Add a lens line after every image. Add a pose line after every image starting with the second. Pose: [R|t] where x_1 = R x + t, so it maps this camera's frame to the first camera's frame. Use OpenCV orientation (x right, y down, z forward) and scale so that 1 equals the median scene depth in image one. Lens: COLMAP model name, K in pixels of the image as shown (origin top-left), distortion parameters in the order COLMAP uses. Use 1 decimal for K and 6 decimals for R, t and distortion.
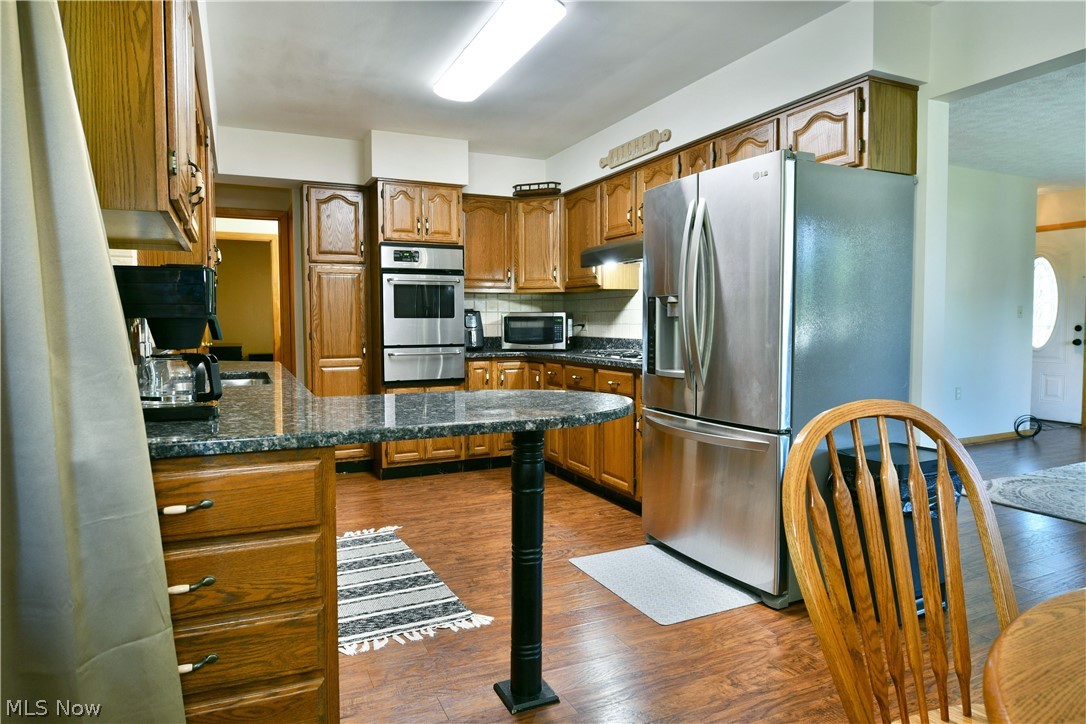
lens RADIAL K [[664.4, 0, 549.5], [0, 664.4, 362.2], [0, 0, 1]] dist [-0.011217, -0.005402]
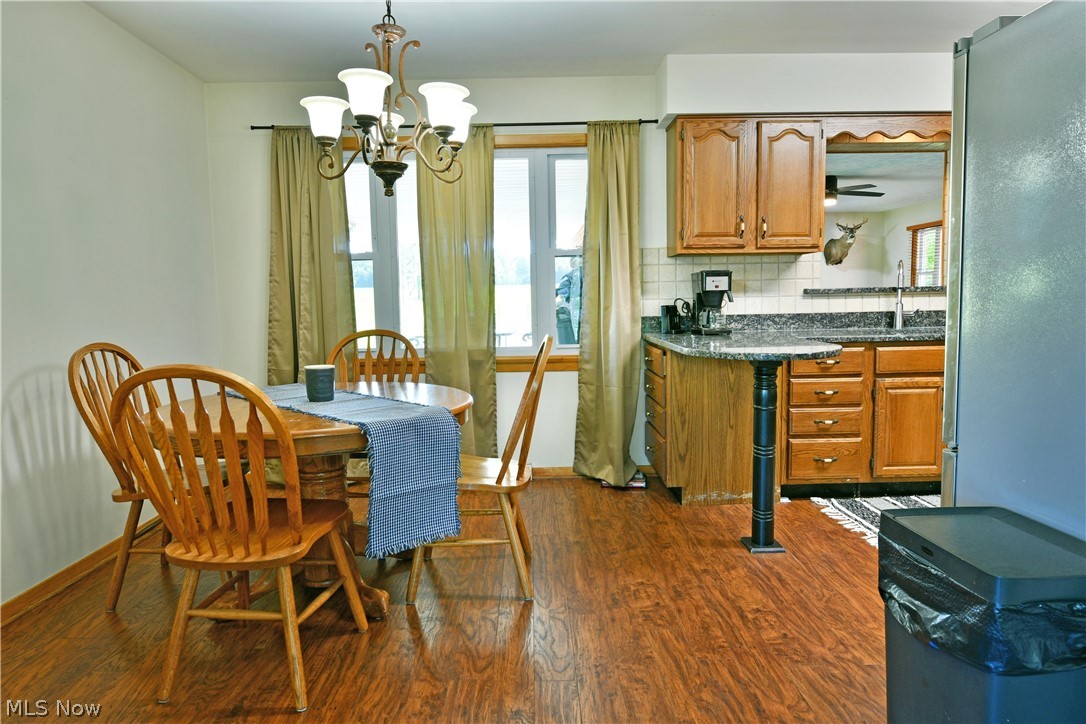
lens RADIAL K [[664.4, 0, 541.3], [0, 664.4, 360.2], [0, 0, 1]] dist [-0.011217, -0.005402]
pose [[-0.433667, 0.094315, -0.896124, 0.652915], [-0.028113, 0.992607, 0.118075, -0.032580], [0.900635, 0.076398, -0.427809, 0.516320]]
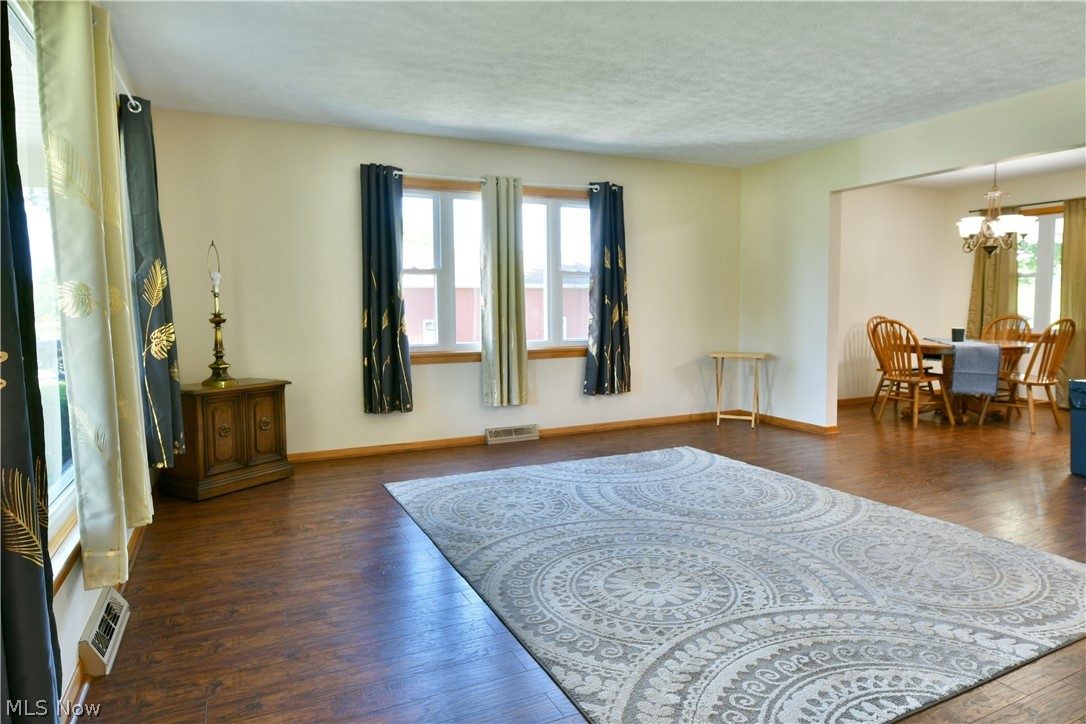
lens RADIAL K [[664.4, 0, 531.6], [0, 664.4, 353.9], [0, 0, 1]] dist [-0.011217, -0.005402]
pose [[-0.999792, 0.018495, 0.008549, 1.113349], [0.019439, 0.991575, 0.128068, -0.096116], [-0.006109, 0.128207, -0.991729, 1.487878]]
